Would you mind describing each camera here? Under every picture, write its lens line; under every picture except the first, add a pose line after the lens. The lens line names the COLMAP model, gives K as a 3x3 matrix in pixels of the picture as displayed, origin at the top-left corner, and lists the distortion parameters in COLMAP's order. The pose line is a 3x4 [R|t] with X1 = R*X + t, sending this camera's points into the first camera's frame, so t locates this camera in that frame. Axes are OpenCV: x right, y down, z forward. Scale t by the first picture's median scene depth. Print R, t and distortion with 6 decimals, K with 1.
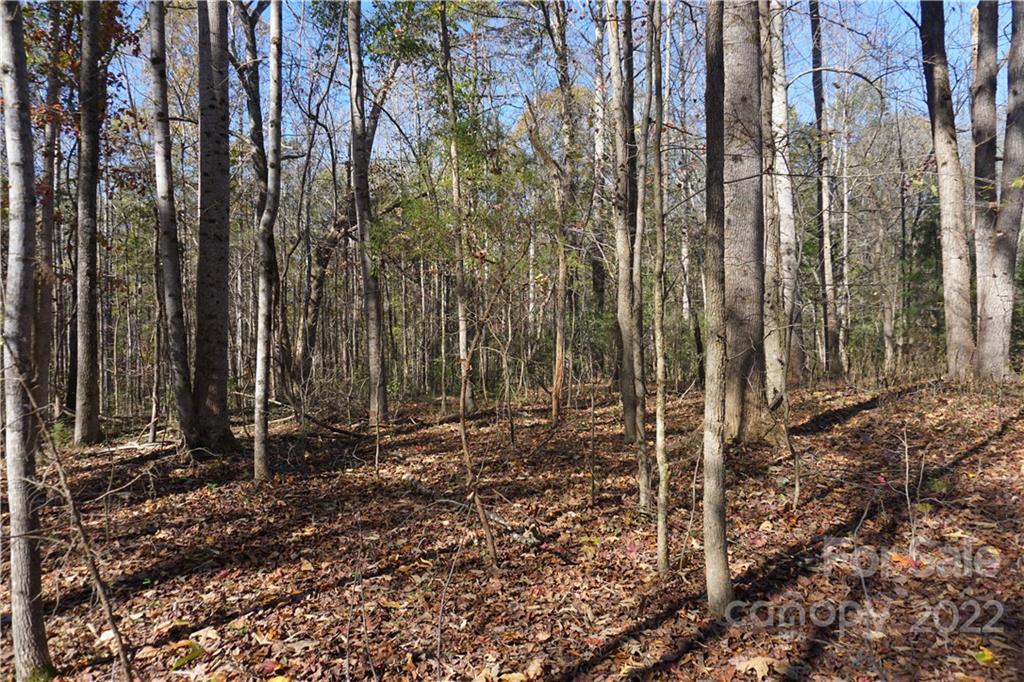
lens RADIAL K [[686.7, 0, 508.0], [0, 686.7, 338.9], [0, 0, 1]] dist [-0.048215, 0.034716]
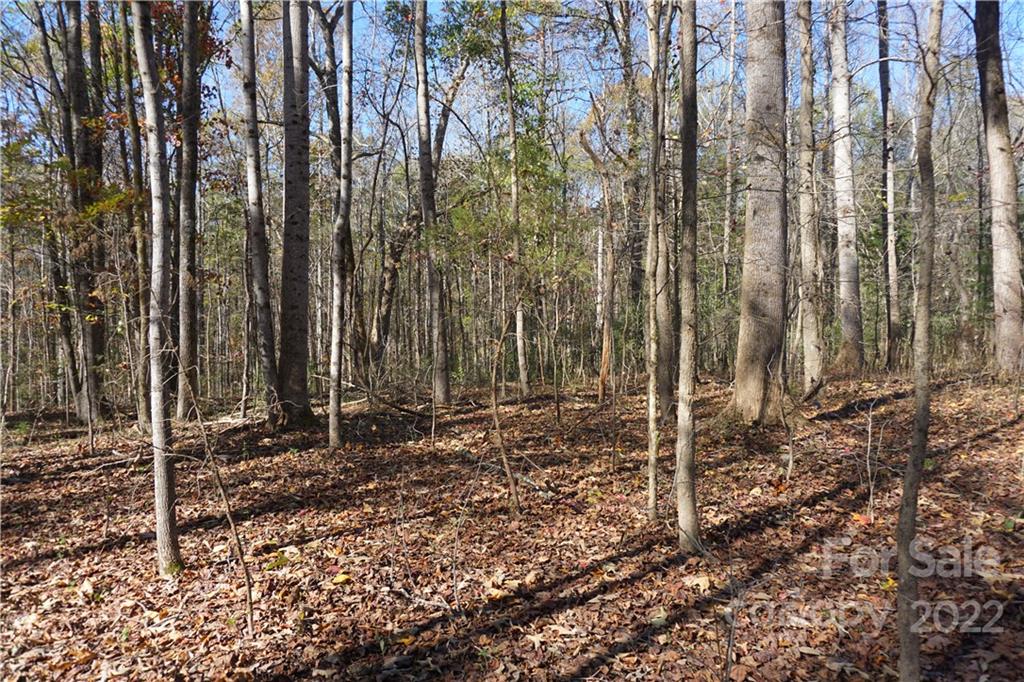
lens RADIAL K [[686.7, 0, 508.3], [0, 686.7, 346.4], [0, 0, 1]] dist [-0.048215, 0.034716]
pose [[0.994304, 0.010081, -0.106103, 0.043120], [-0.007428, 0.999651, 0.025367, 0.001529], [0.106322, -0.024434, 0.994032, -0.099837]]
